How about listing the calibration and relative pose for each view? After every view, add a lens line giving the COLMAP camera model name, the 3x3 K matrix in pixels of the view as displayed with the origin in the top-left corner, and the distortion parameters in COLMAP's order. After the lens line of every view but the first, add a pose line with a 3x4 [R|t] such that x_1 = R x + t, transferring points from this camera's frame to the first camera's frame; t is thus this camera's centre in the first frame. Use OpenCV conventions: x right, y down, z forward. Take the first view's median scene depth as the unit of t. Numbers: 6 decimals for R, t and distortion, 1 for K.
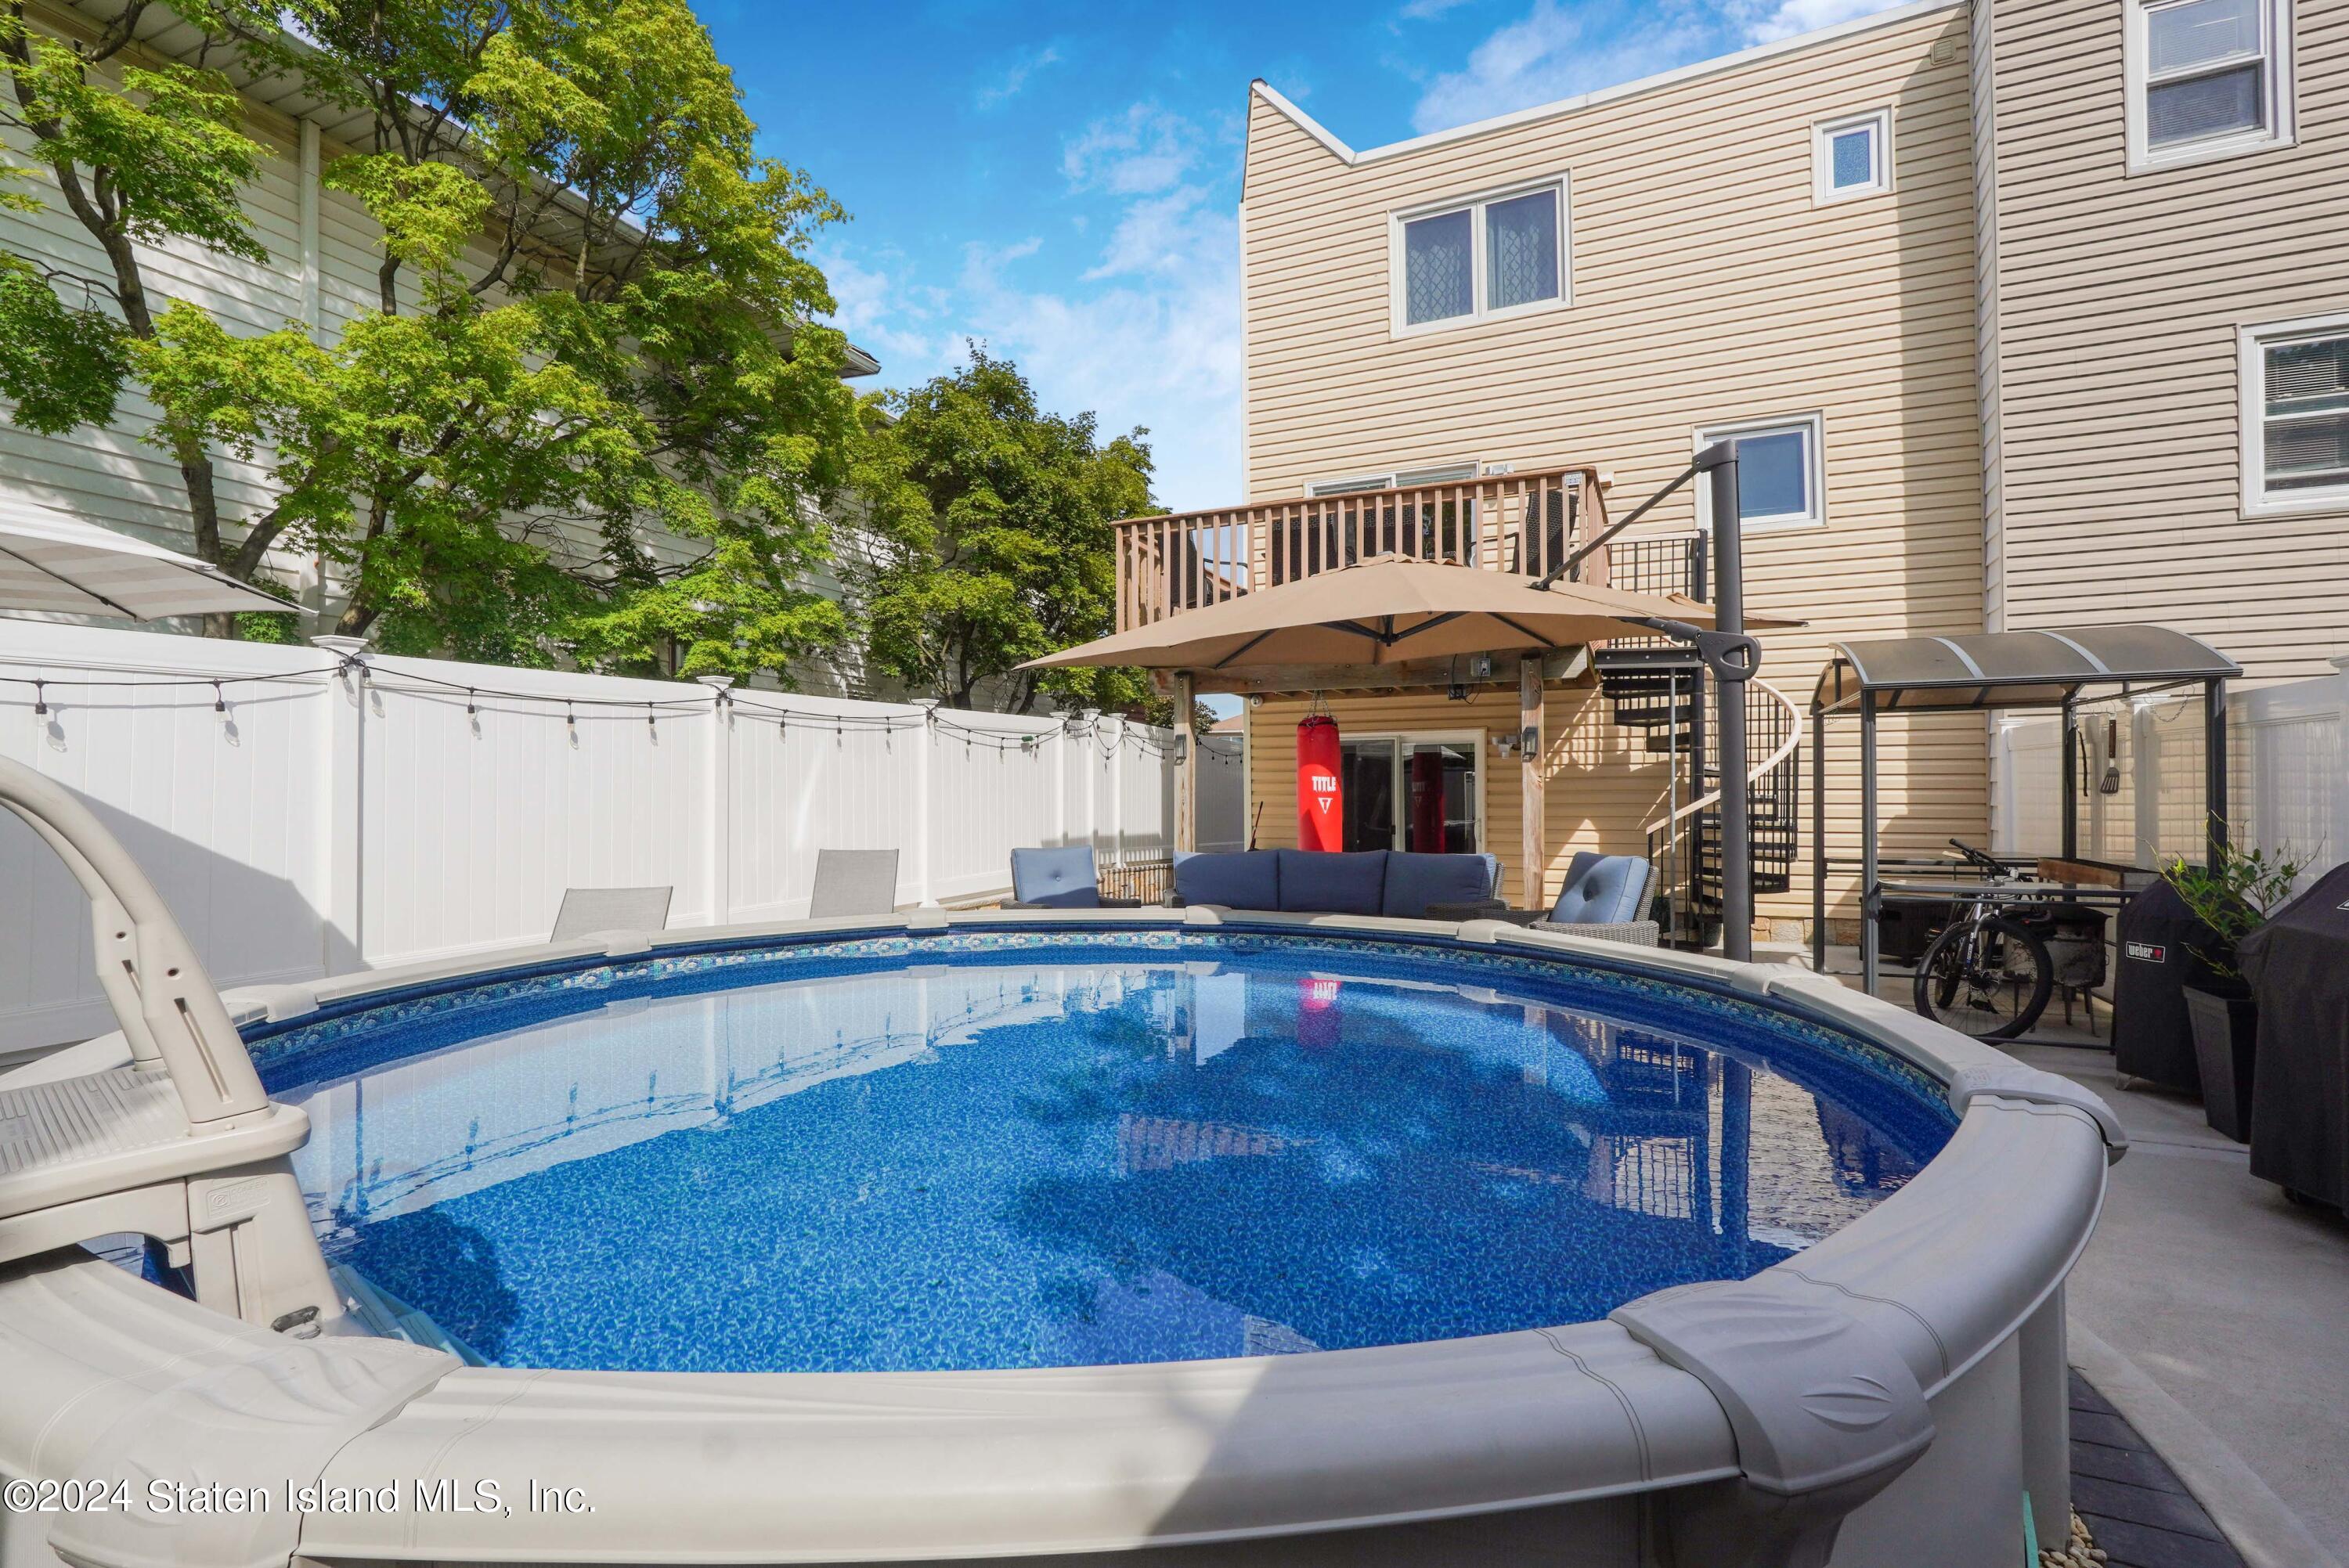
lens RADIAL K [[1083.5, 0, 1190.1], [0, 1083.5, 785.3], [0, 0, 1]] dist [-0.020986, 0.009513]
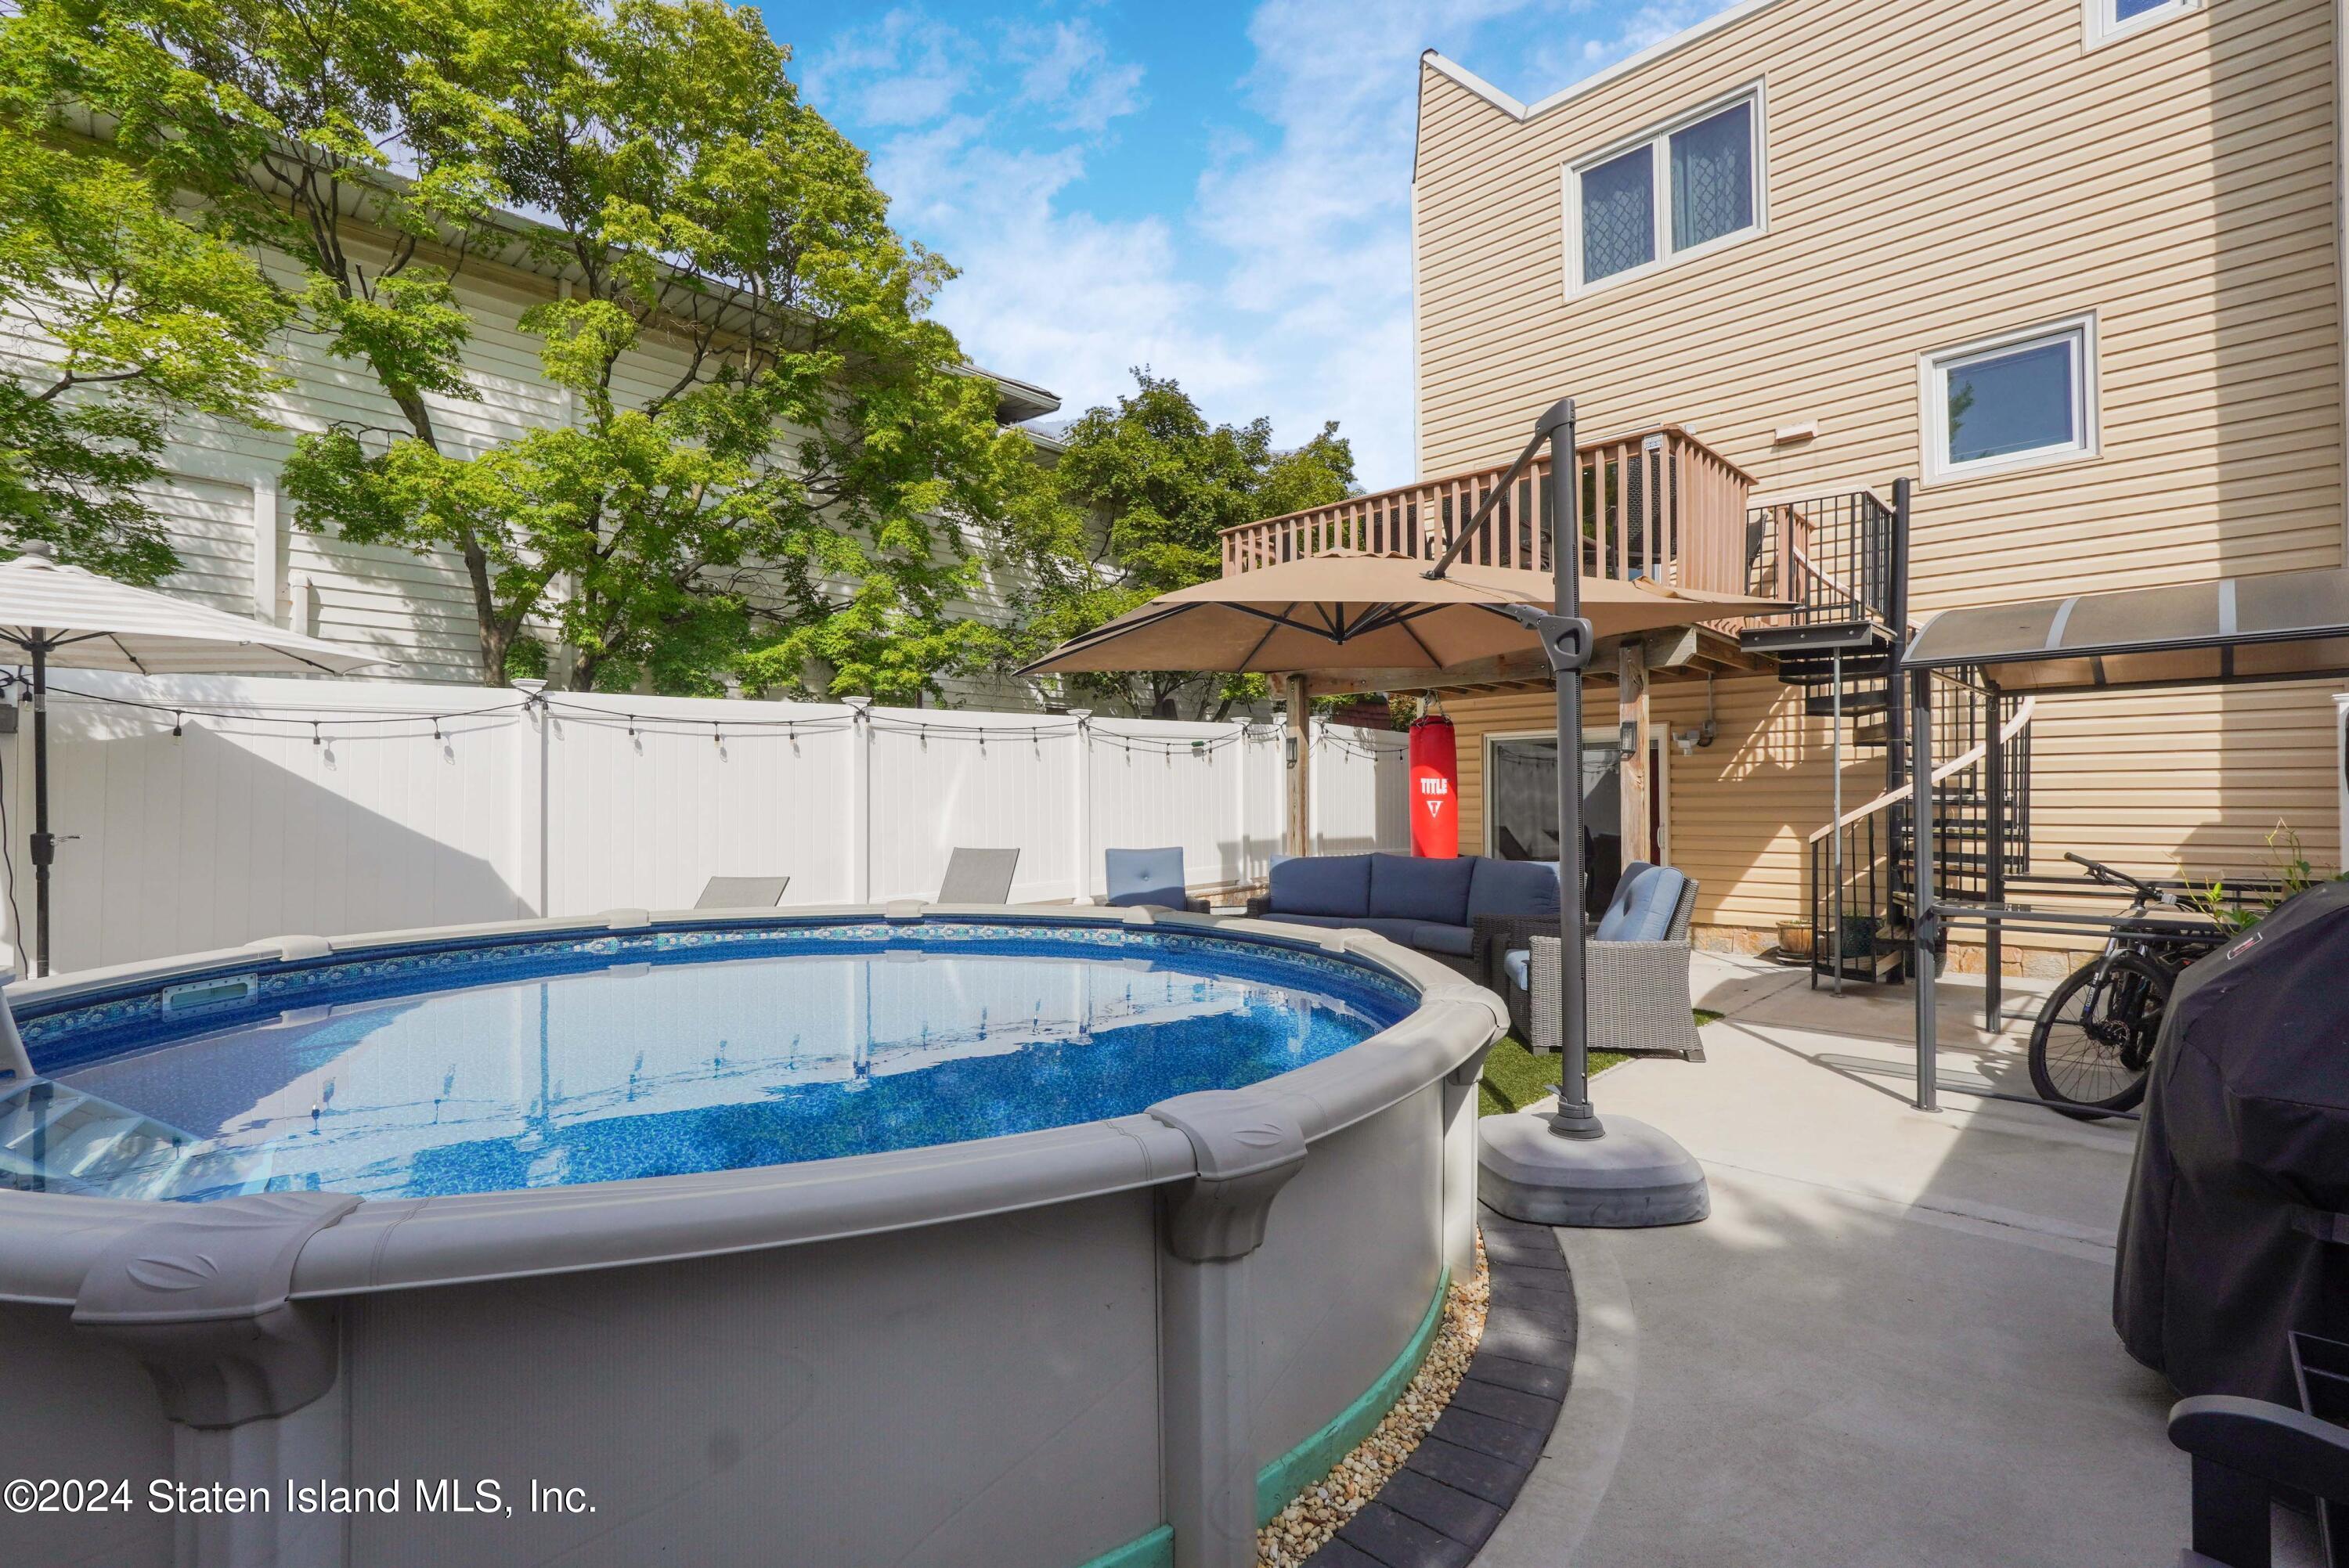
lens RADIAL K [[1083.5, 0, 1166.4], [0, 1083.5, 796.9], [0, 0, 1]] dist [-0.020986, 0.009513]
pose [[0.938609, -0.002873, -0.344972, 0.222989], [0.005669, 0.999959, 0.007095, -0.000015], [0.344937, -0.008615, 0.938586, 0.021105]]
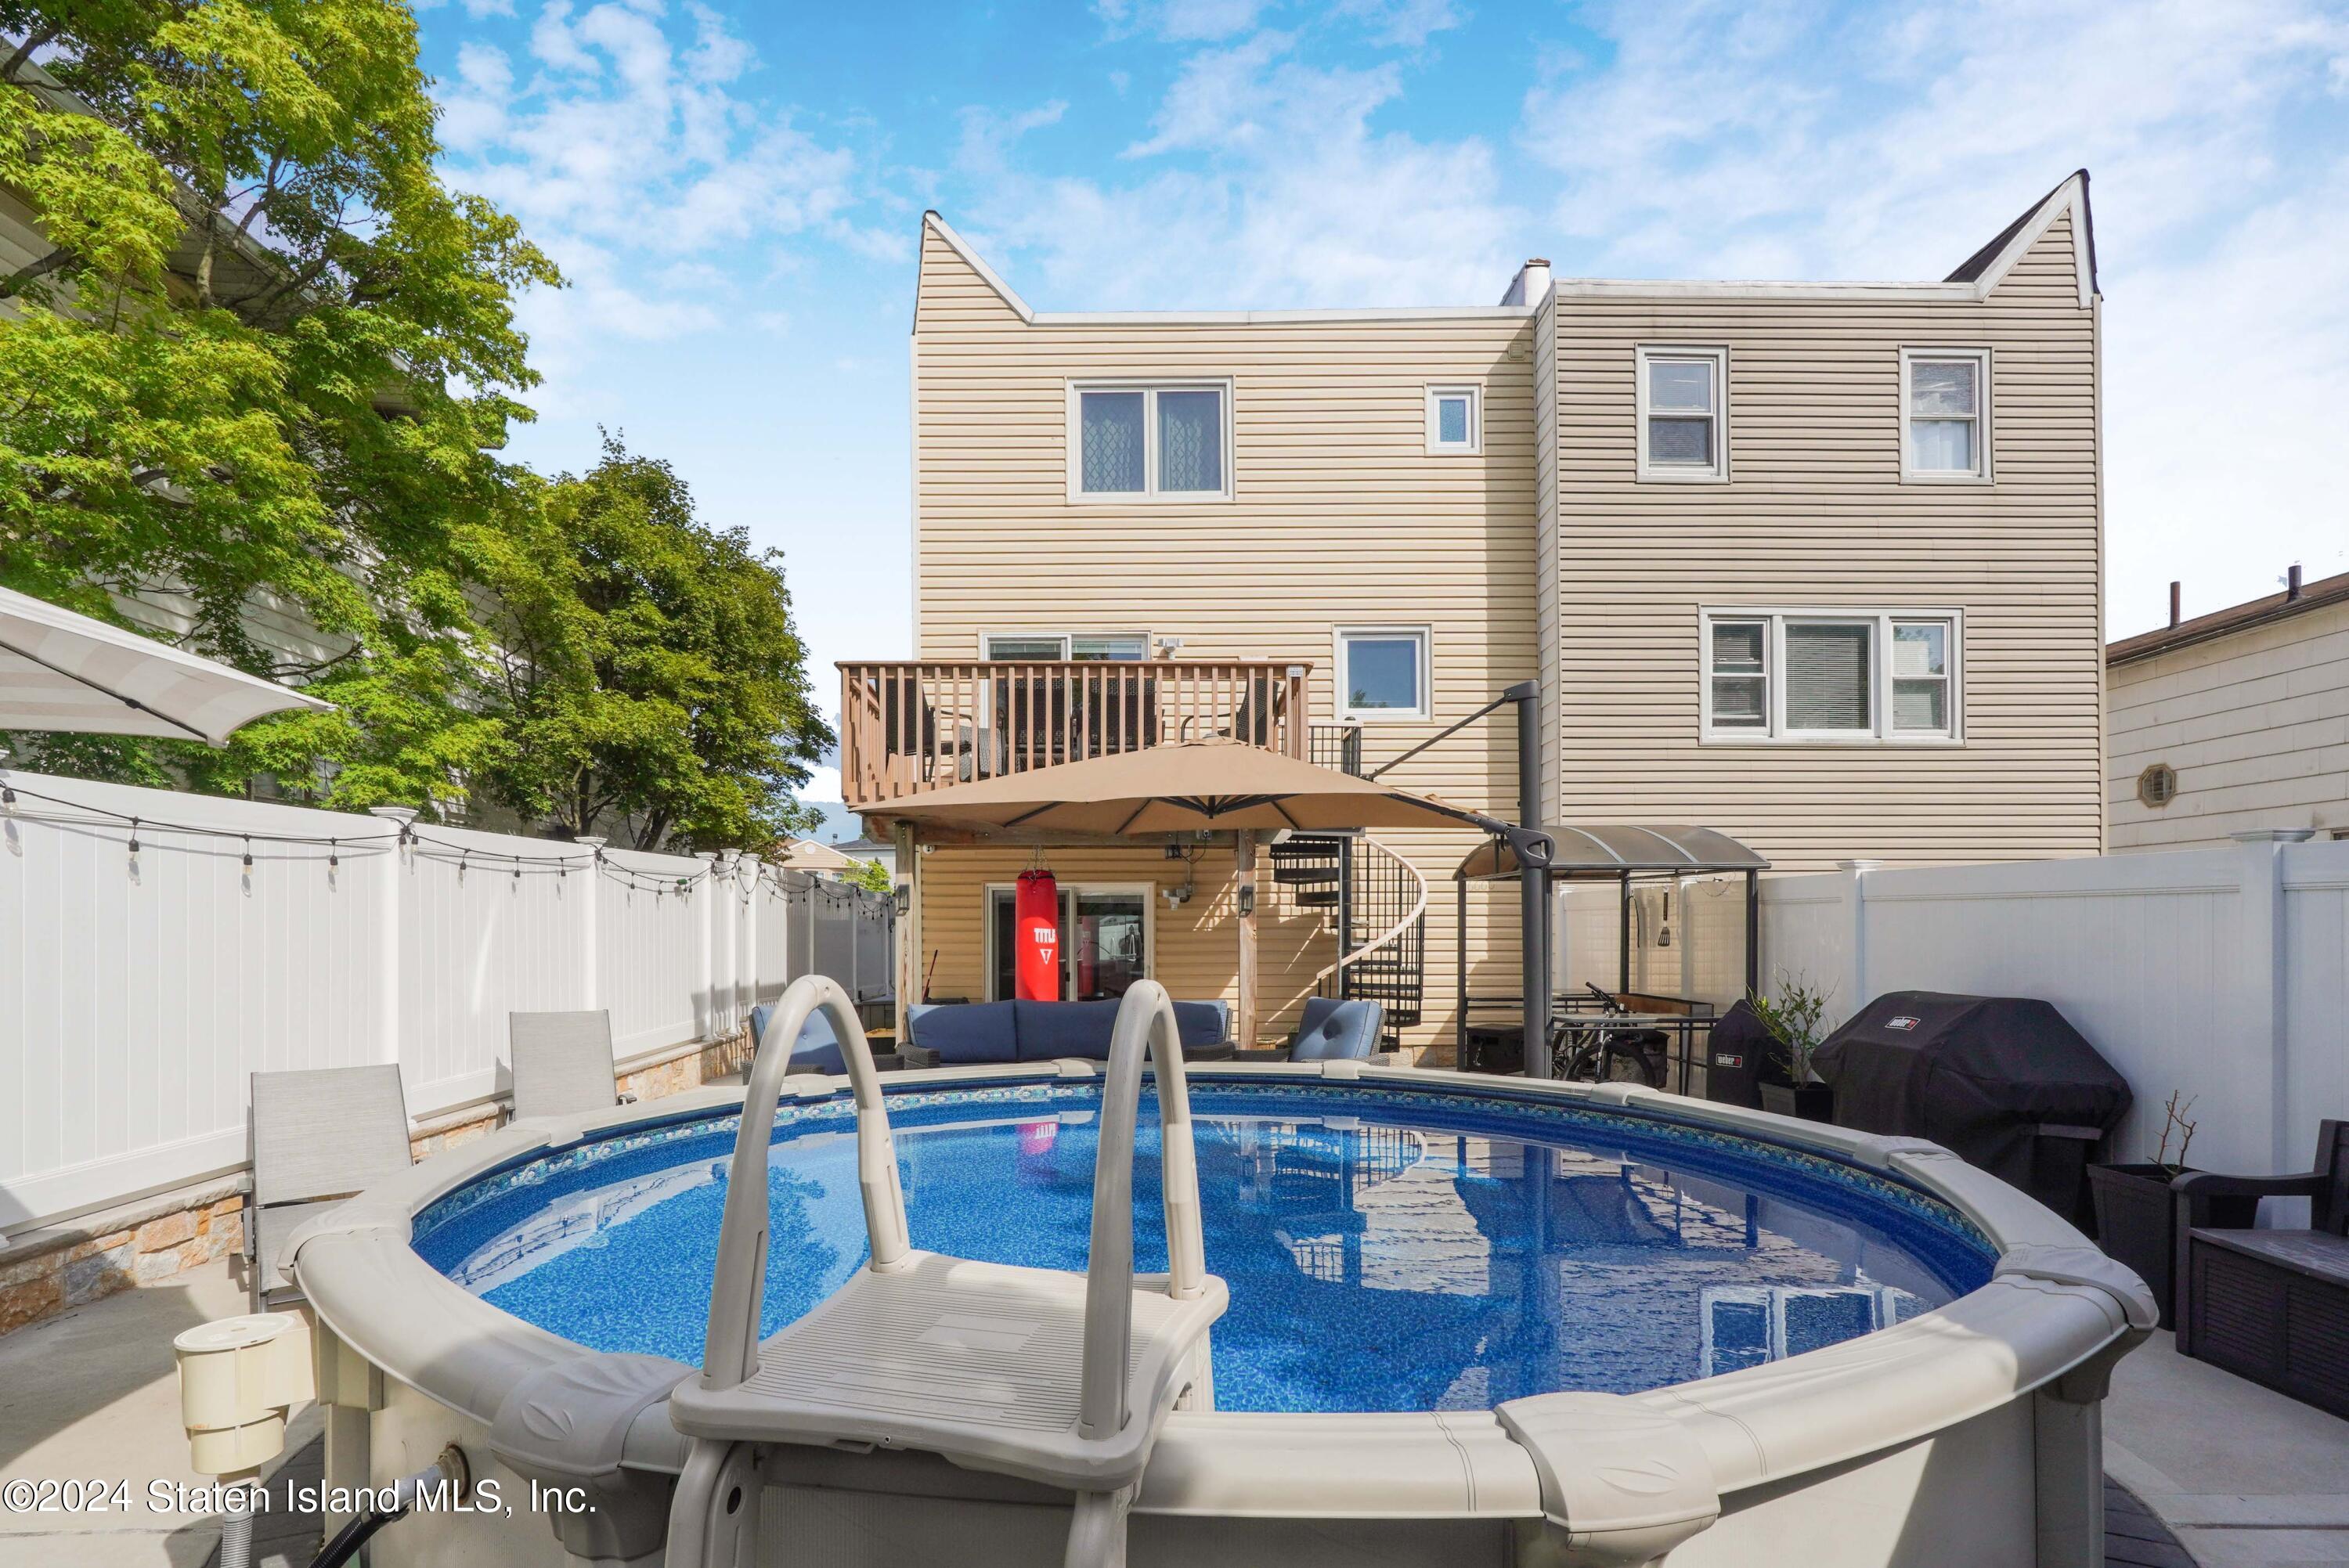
lens RADIAL K [[1083.5, 0, 1219.4], [0, 1083.5, 943.2], [0, 0, 1]] dist [-0.020986, 0.009513]
pose [[0.908467, -0.001566, 0.417953, -0.152293], [-0.004996, 0.999881, 0.014608, -0.009166], [-0.417926, -0.015359, 0.908351, -0.010348]]
